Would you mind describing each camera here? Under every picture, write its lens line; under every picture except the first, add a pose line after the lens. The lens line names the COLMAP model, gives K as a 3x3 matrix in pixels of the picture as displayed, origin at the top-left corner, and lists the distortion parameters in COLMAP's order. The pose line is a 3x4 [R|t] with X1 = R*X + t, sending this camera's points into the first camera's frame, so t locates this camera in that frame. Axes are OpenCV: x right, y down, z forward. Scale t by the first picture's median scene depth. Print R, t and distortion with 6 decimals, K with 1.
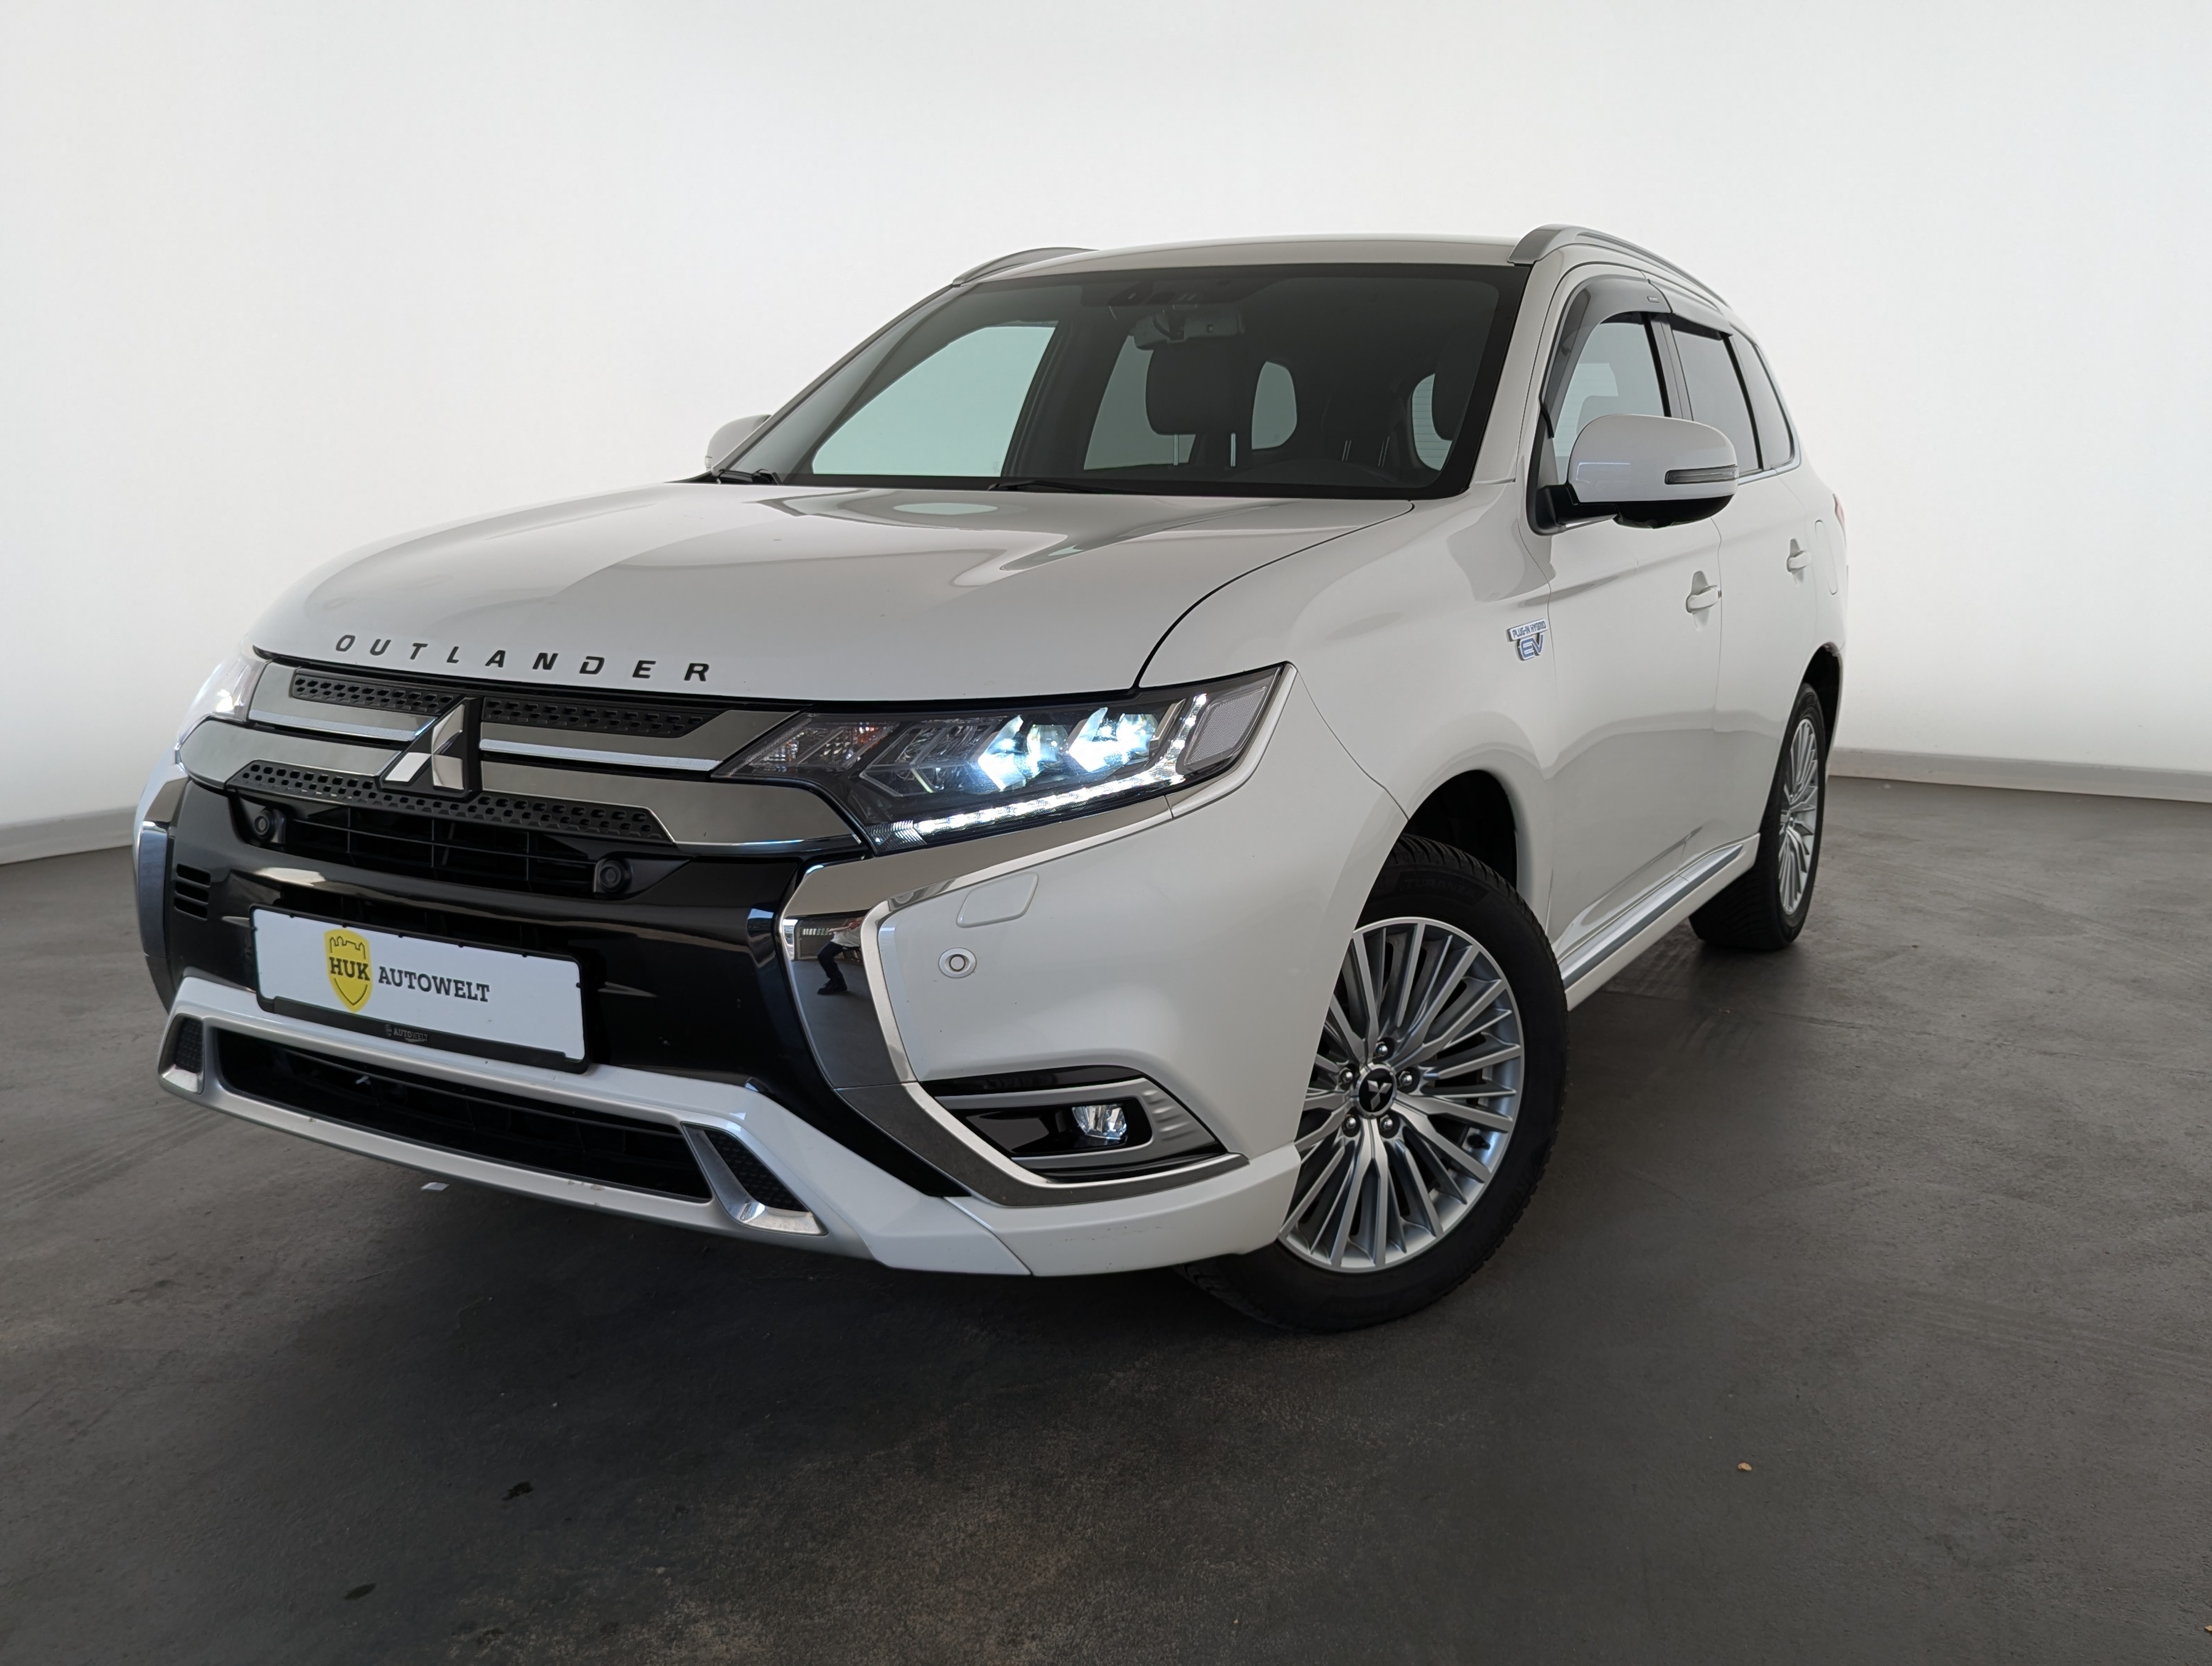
lens RADIAL K [[1969.6, 0, 1137.7], [0, 1969.6, 862.7], [0, 0, 1]] dist [0.027447, -0.024584]
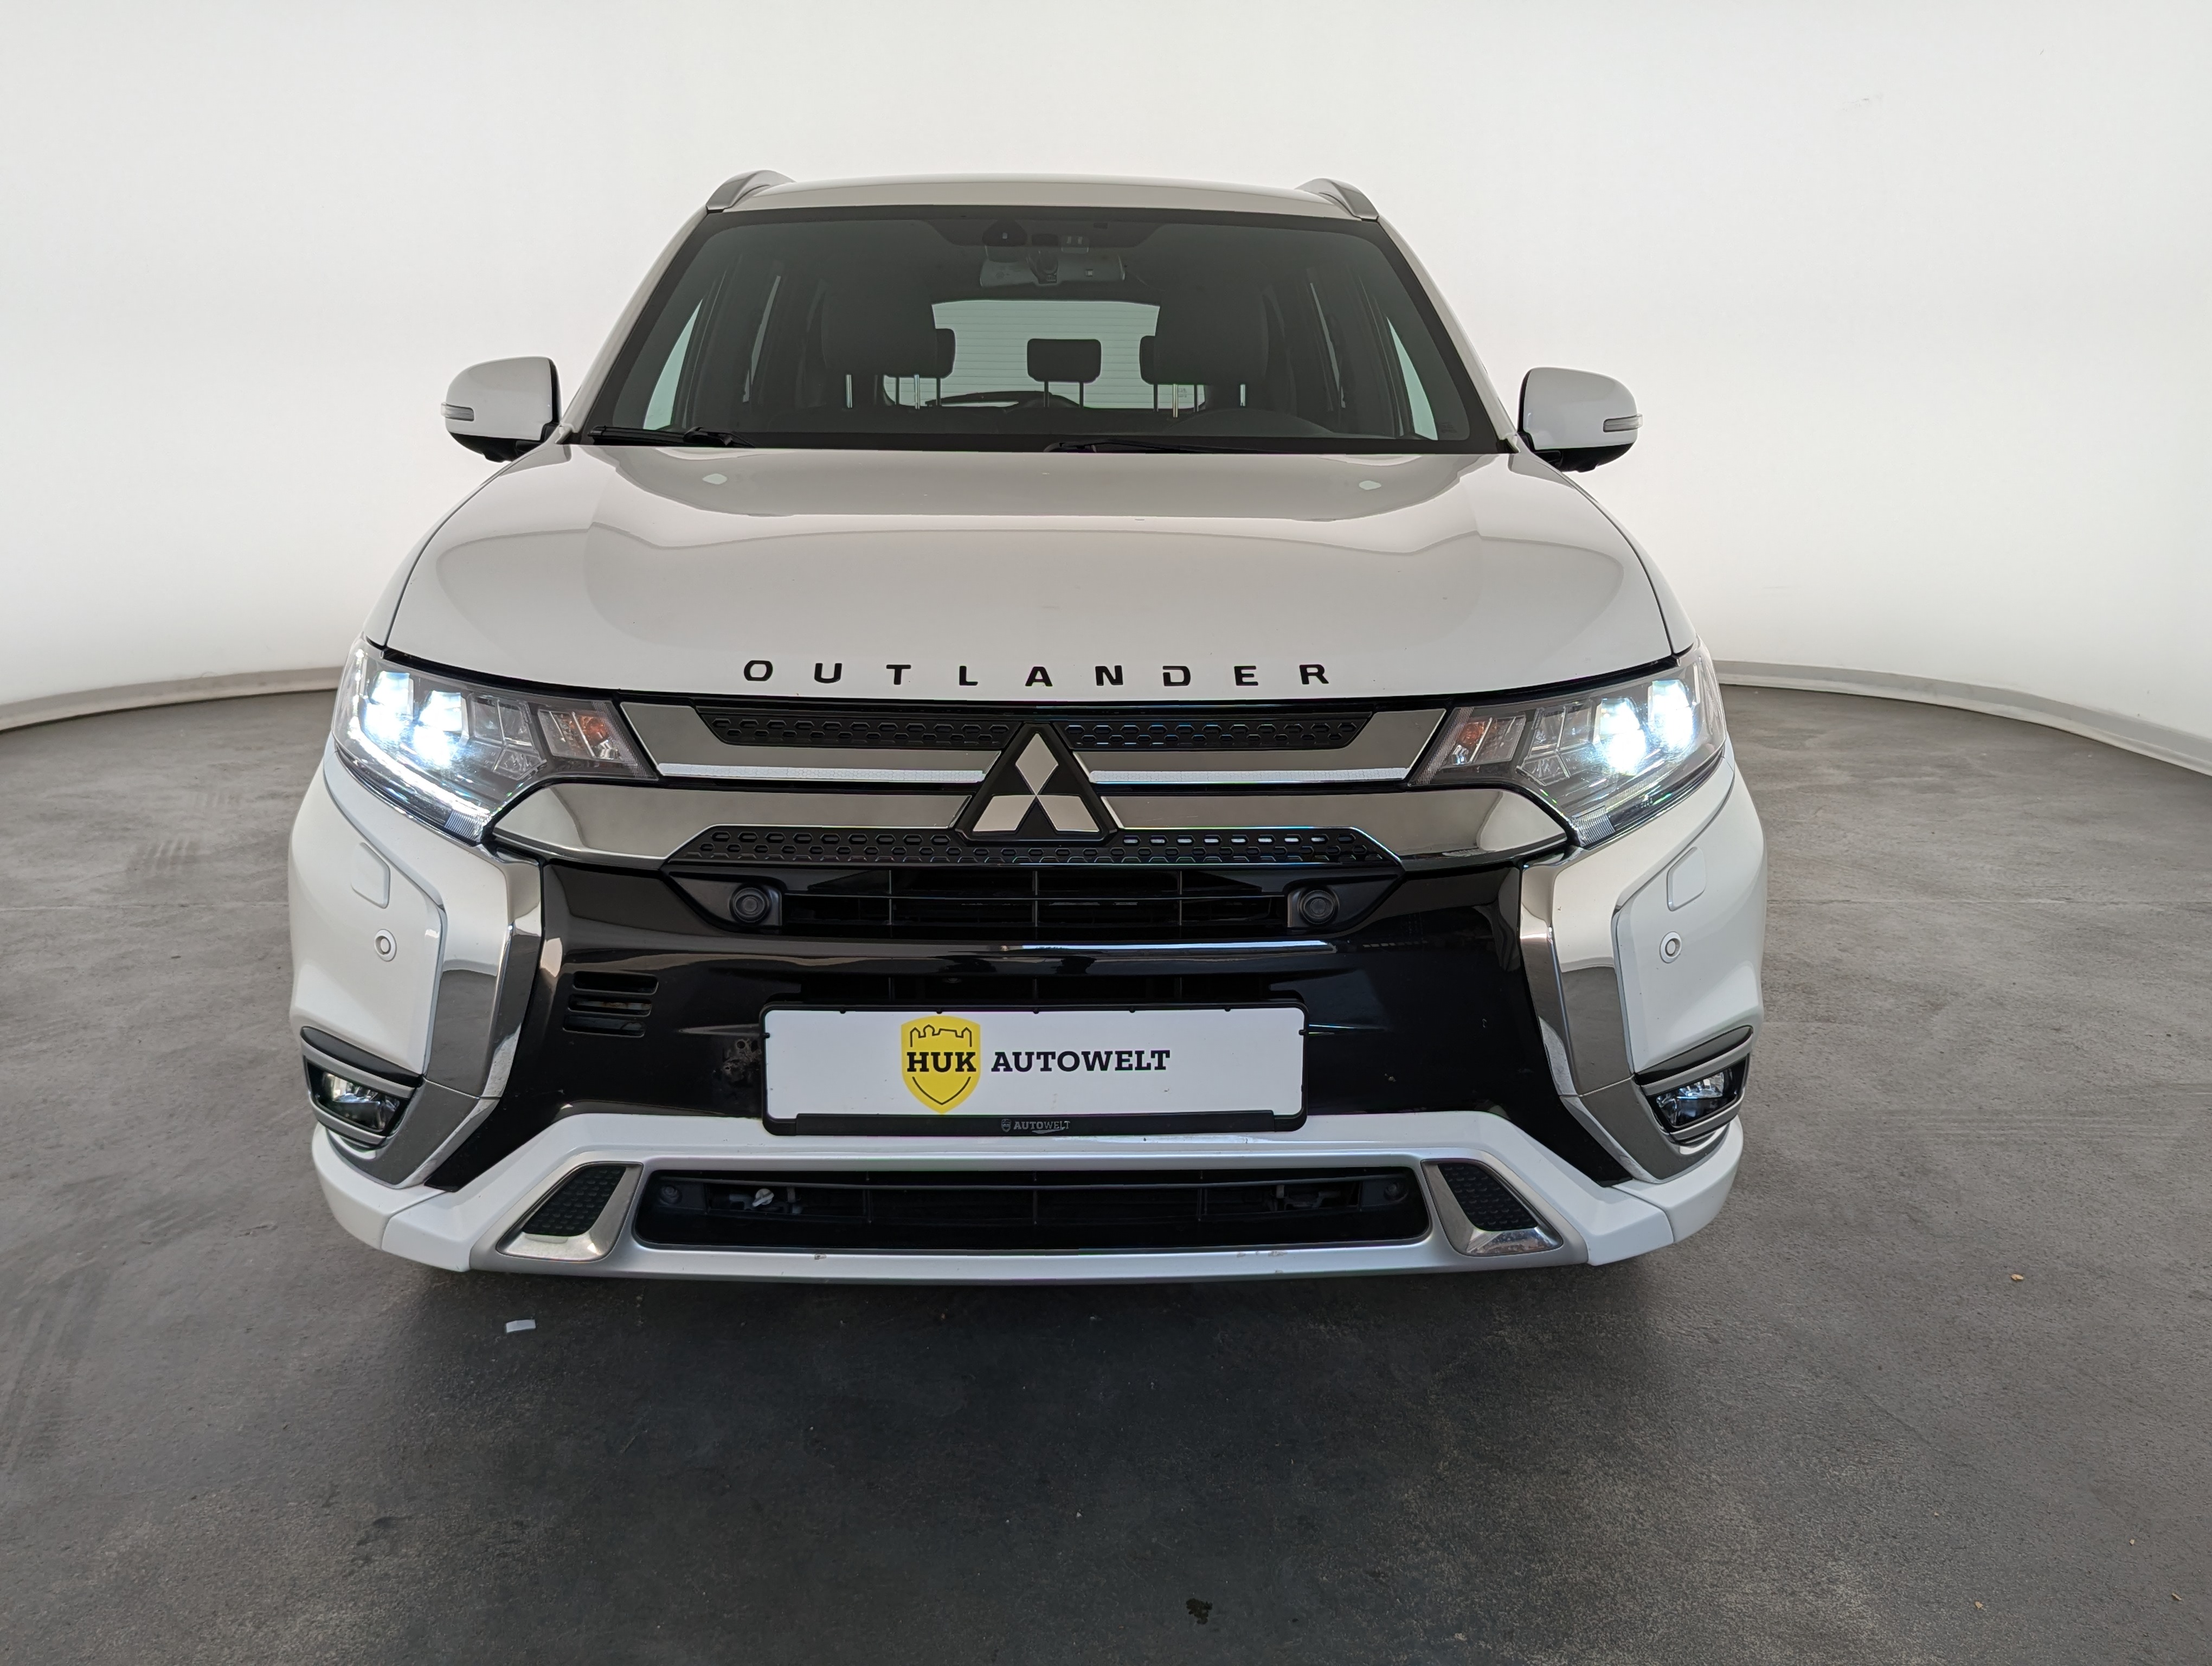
lens RADIAL K [[1969.6, 0, 1108.7], [0, 1969.6, 811.5], [0, 0, 1]] dist [0.027447, -0.024584]
pose [[0.866158, -0.111341, 0.487210, -0.748308], [0.102740, 0.993715, 0.044442, -0.082637], [-0.489096, 0.011562, 0.872153, 0.246571]]
